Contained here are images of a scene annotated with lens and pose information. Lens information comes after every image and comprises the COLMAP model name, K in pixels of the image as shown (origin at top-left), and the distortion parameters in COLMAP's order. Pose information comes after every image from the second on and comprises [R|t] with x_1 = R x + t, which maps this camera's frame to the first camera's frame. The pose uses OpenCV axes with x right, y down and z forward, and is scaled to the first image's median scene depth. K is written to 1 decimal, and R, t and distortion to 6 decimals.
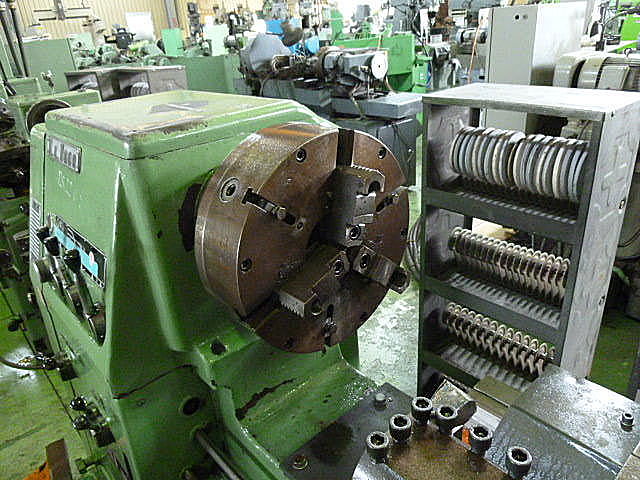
lens RADIAL K [[485.0, 0, 322.3], [0, 485.0, 242.1], [0, 0, 1]] dist [-0.023518, -0.005408]
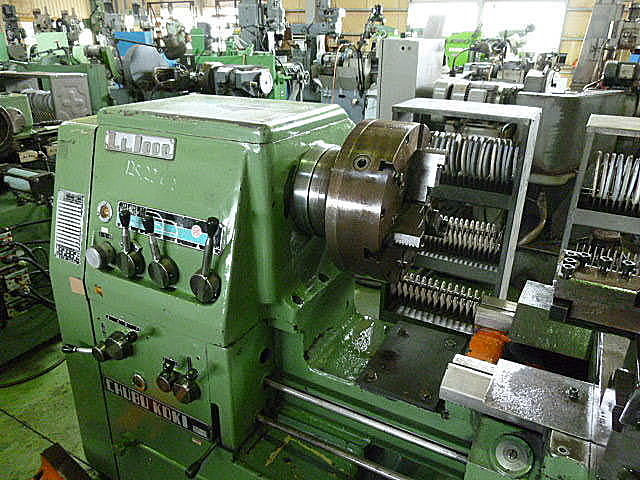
lens RADIAL K [[485.0, 0, 322.3], [0, 485.0, 242.1], [0, 0, 1]] dist [-0.023518, -0.005408]
pose [[0.940457, -0.063160, 0.333992, -0.152247], [0.074329, 0.997018, -0.020754, 0.027757], [-0.331685, 0.044344, 0.942347, -0.056252]]
